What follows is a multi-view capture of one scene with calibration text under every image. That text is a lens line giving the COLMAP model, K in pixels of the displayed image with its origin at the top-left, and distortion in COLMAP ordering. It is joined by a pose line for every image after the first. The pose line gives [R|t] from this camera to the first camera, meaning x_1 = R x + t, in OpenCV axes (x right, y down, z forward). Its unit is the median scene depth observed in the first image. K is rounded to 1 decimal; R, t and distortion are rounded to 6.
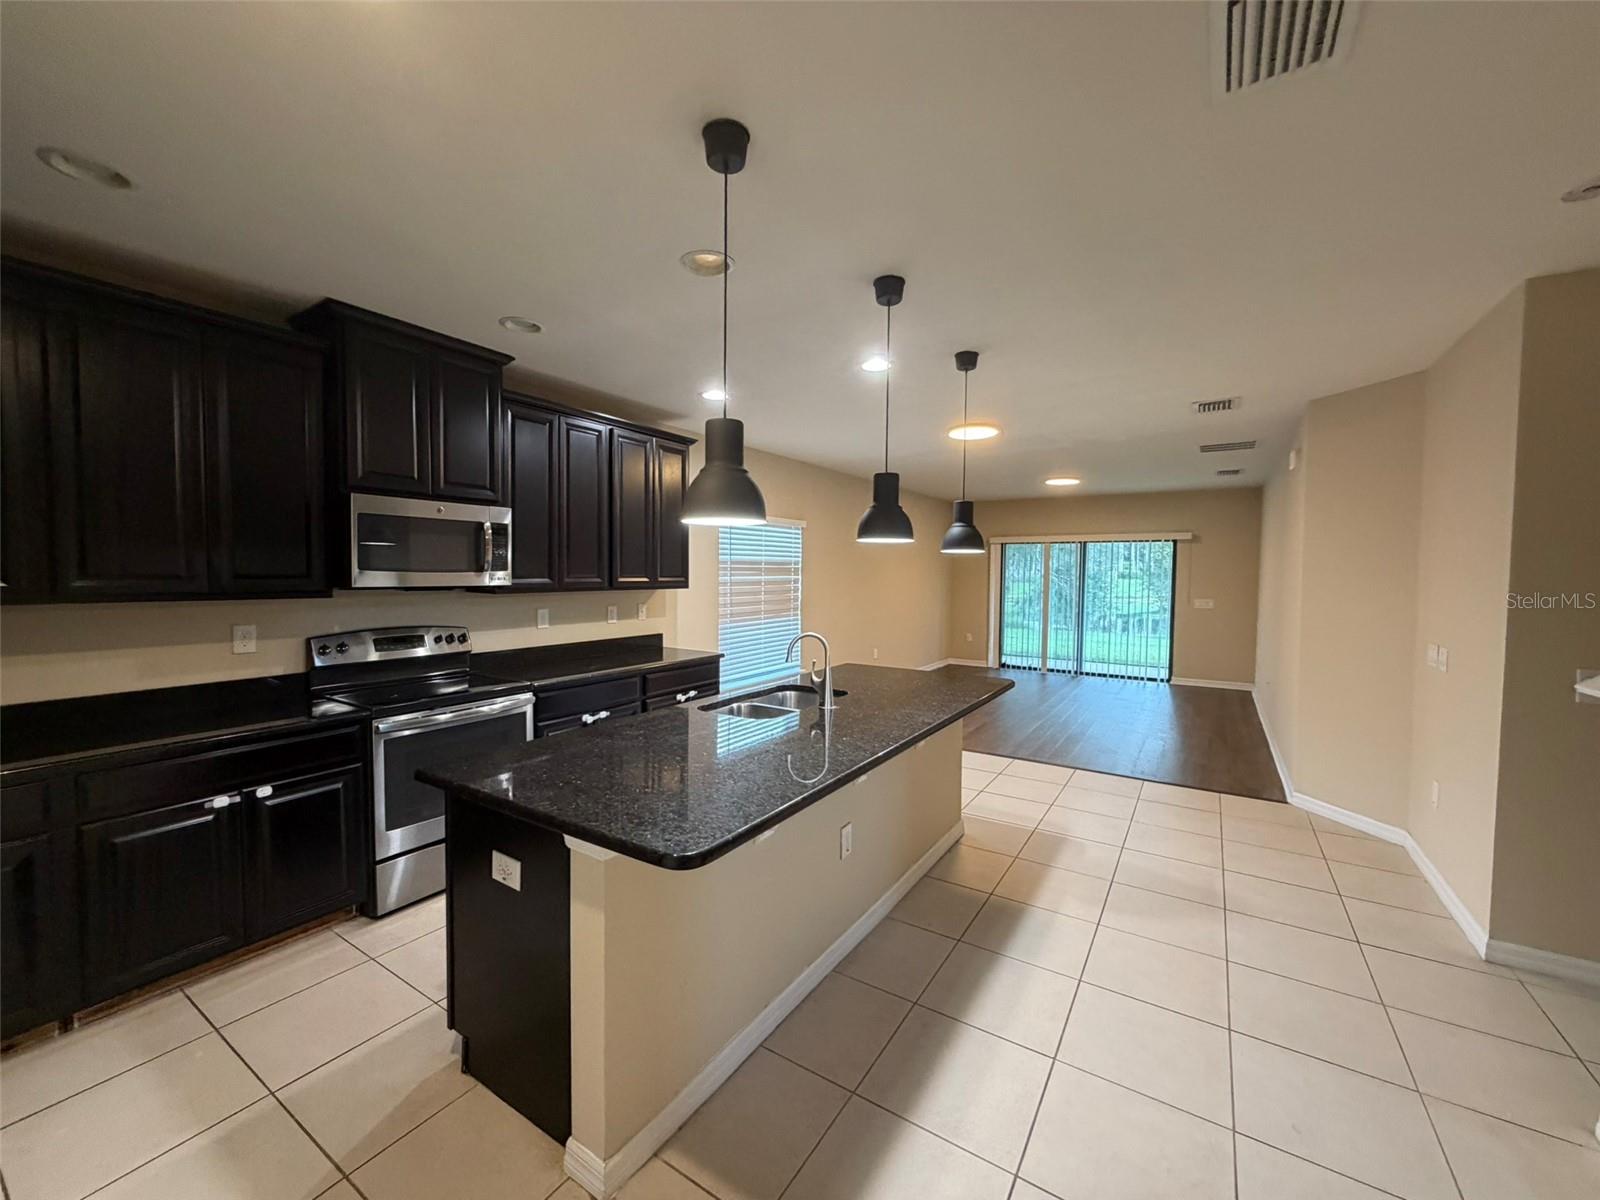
lens RADIAL K [[639.8, 0, 802.3], [0, 639.8, 598.4], [0, 0, 1]] dist [0.001349, 0.000053]
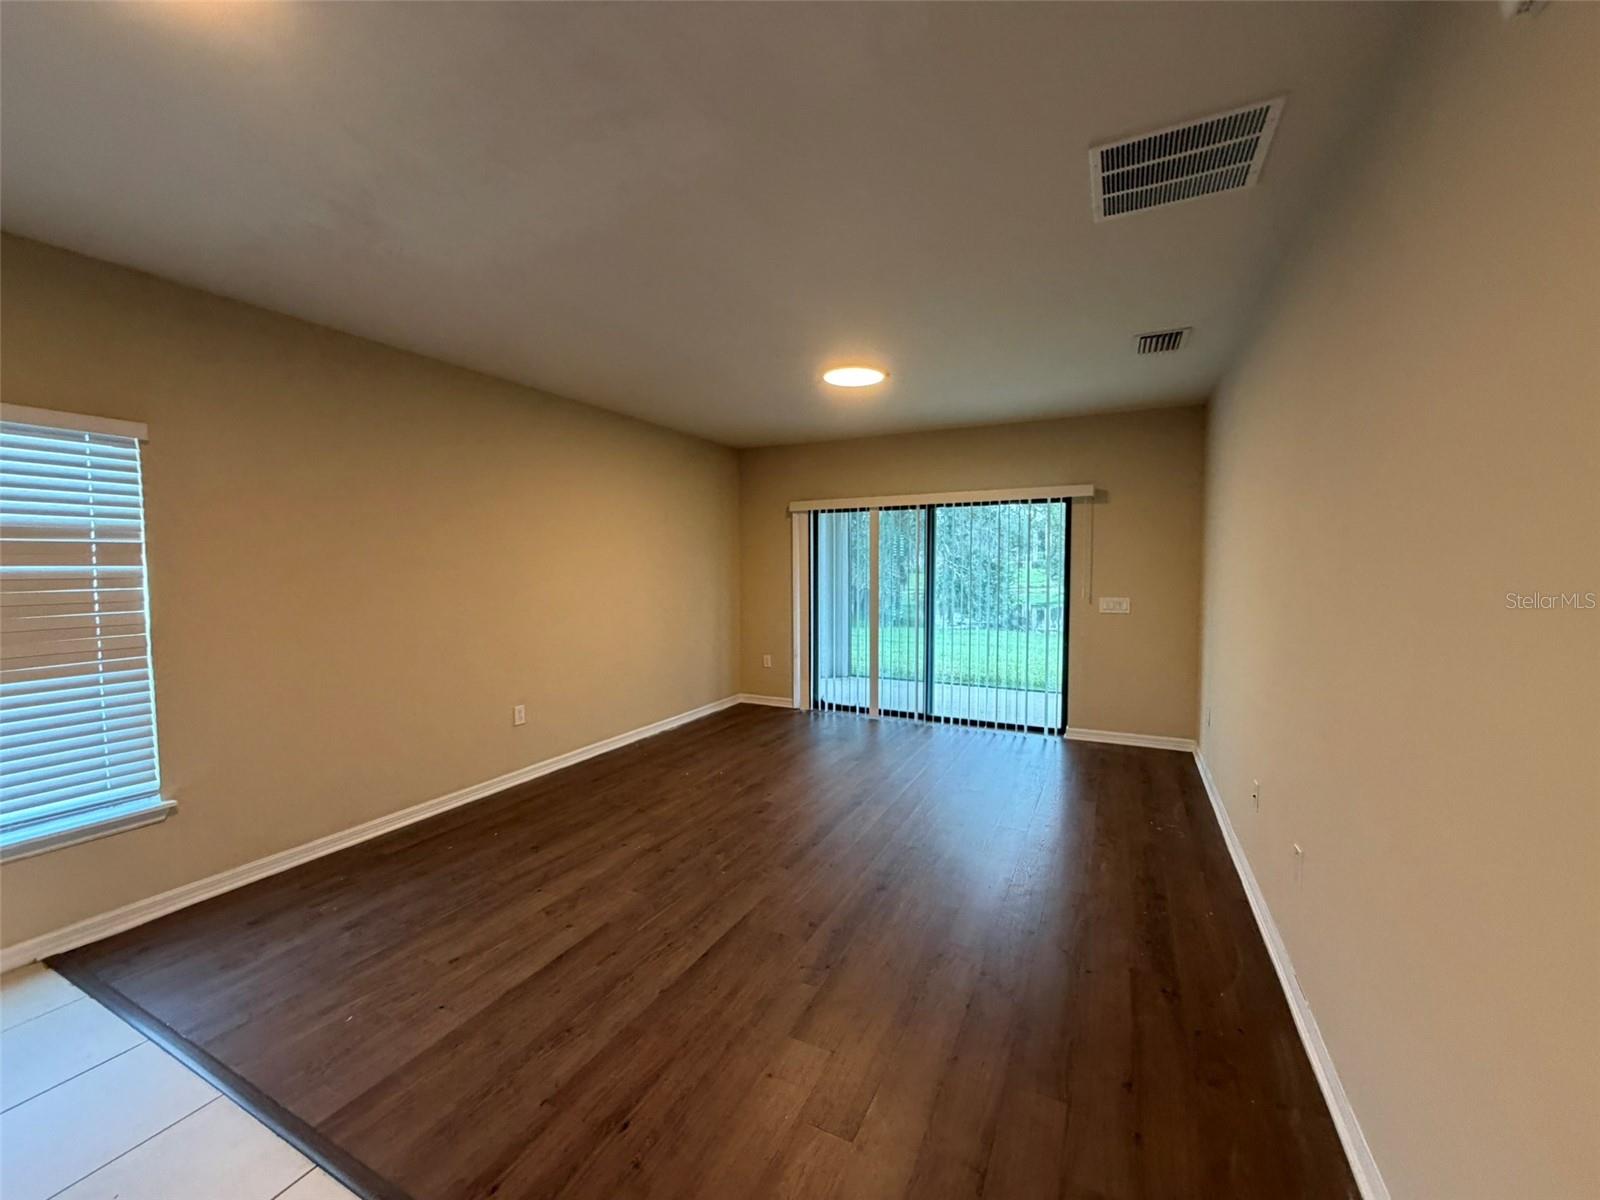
lens RADIAL K [[639.8, 0, 798.2], [0, 639.8, 600.5], [0, 0, 1]] dist [0.001349, 0.000053]
pose [[0.994958, -0.018986, 0.098482, 0.265785], [0.017661, 0.999742, 0.014309, -0.009059], [-0.098728, -0.012498, 0.995036, 0.420902]]
